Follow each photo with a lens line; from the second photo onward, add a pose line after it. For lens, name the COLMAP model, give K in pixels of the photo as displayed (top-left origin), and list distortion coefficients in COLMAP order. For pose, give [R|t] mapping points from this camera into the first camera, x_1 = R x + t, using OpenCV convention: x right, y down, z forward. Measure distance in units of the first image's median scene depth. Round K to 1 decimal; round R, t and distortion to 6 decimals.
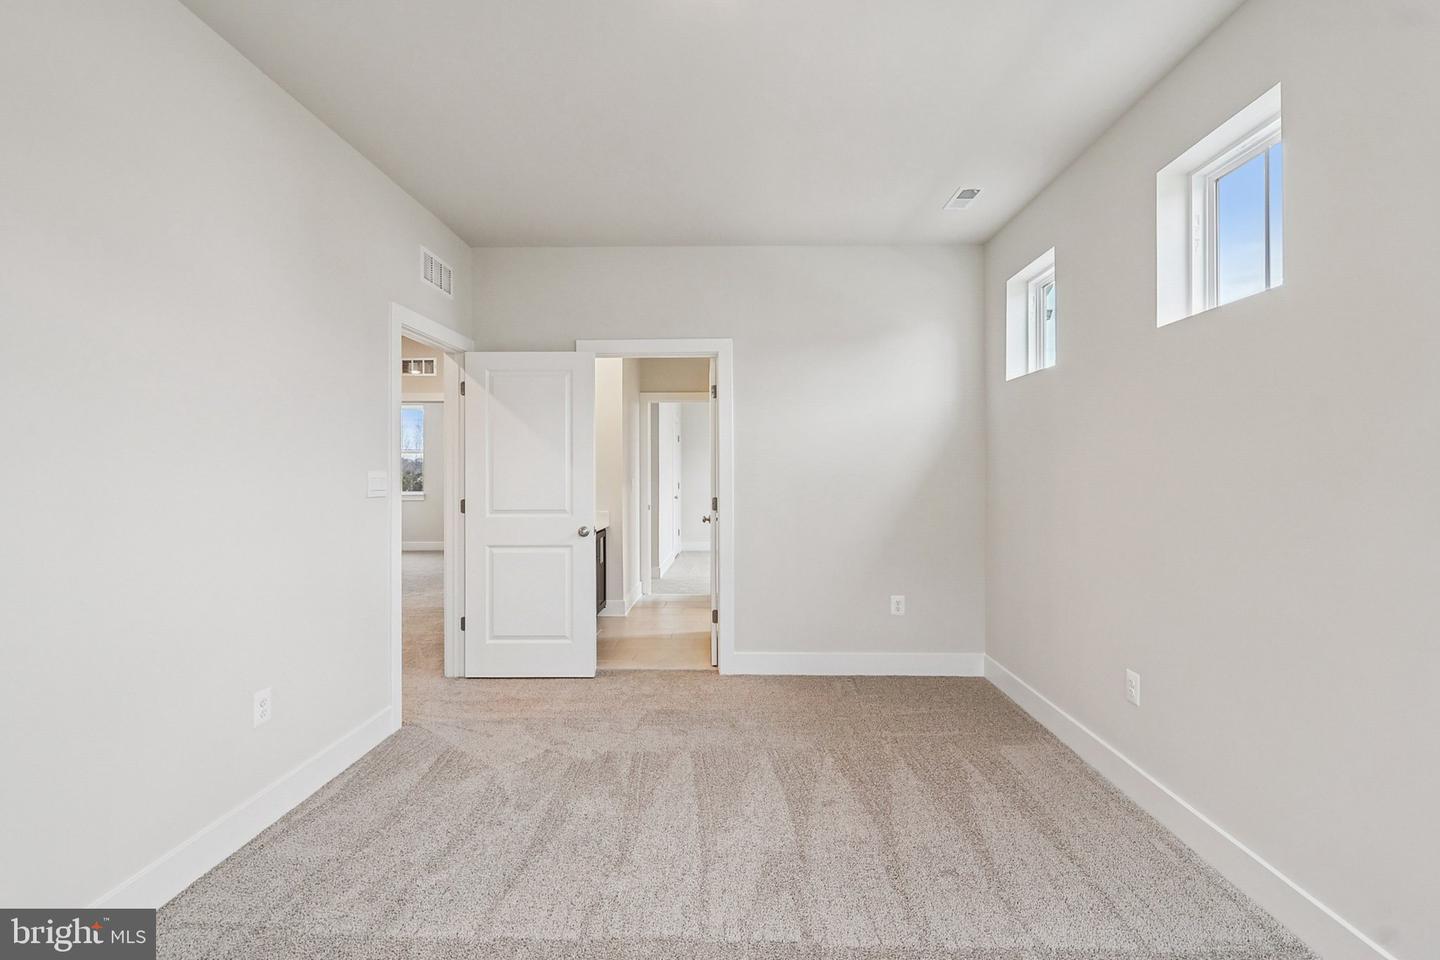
lens RADIAL K [[687.3, 0, 709.5], [0, 687.3, 471.8], [0, 0, 1]] dist [0.002313, -0.000517]
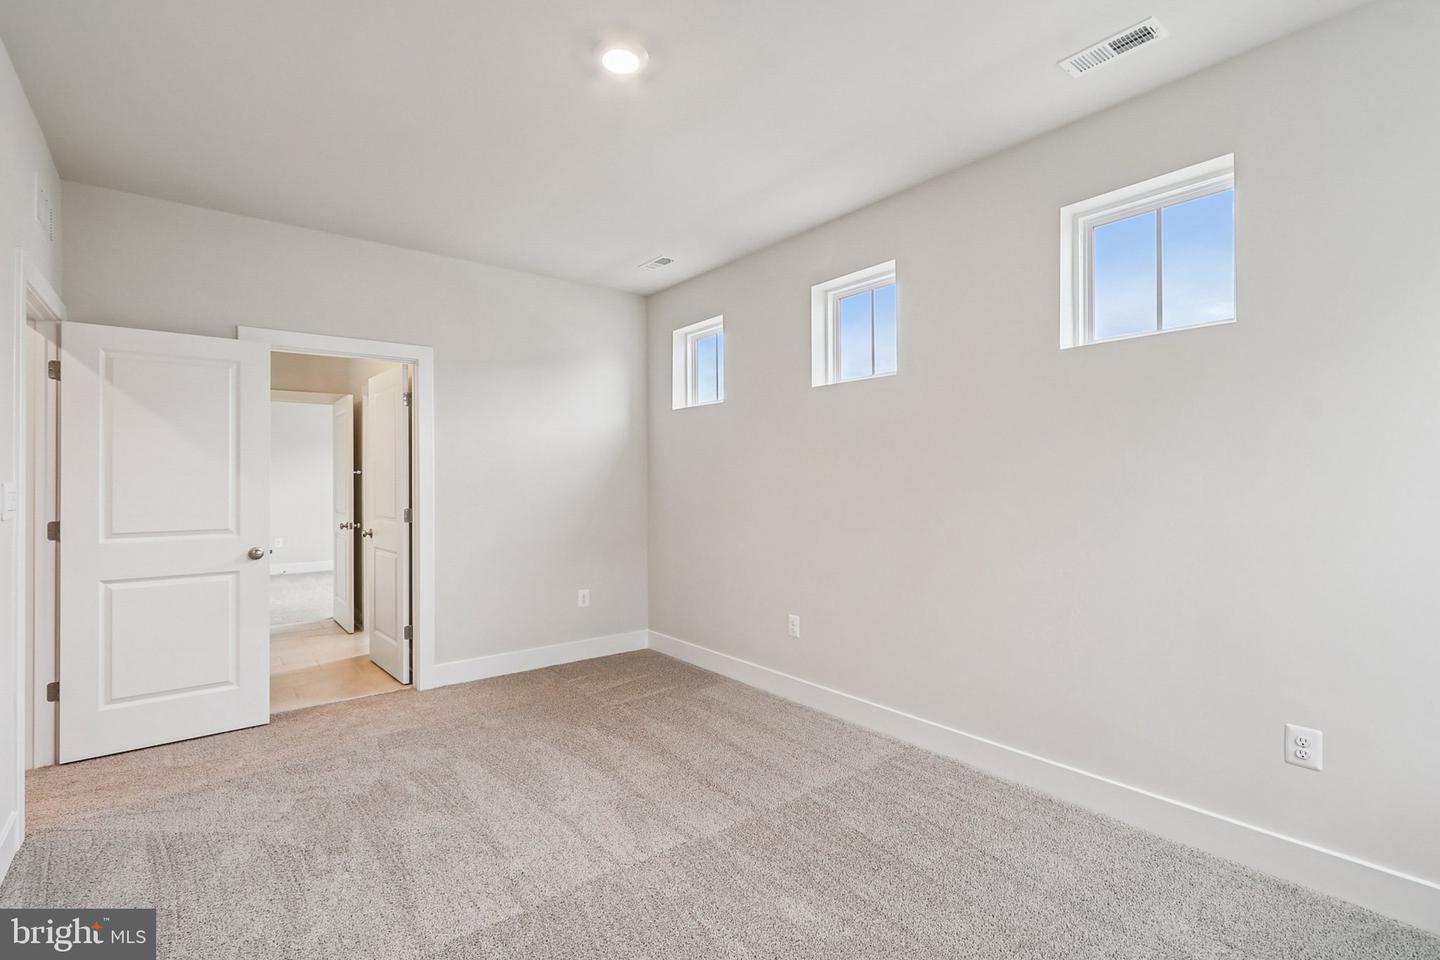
lens RADIAL K [[678.5, 0, 720.0], [0, 678.5, 480.0], [0, 0, 1]] dist [-0.001966, -0.000392]
pose [[0.761485, -0.002014, 0.648180, -0.288009], [0.005023, 0.999983, -0.002794, 0.001308], [-0.648163, 0.005383, 0.761482, -0.008645]]
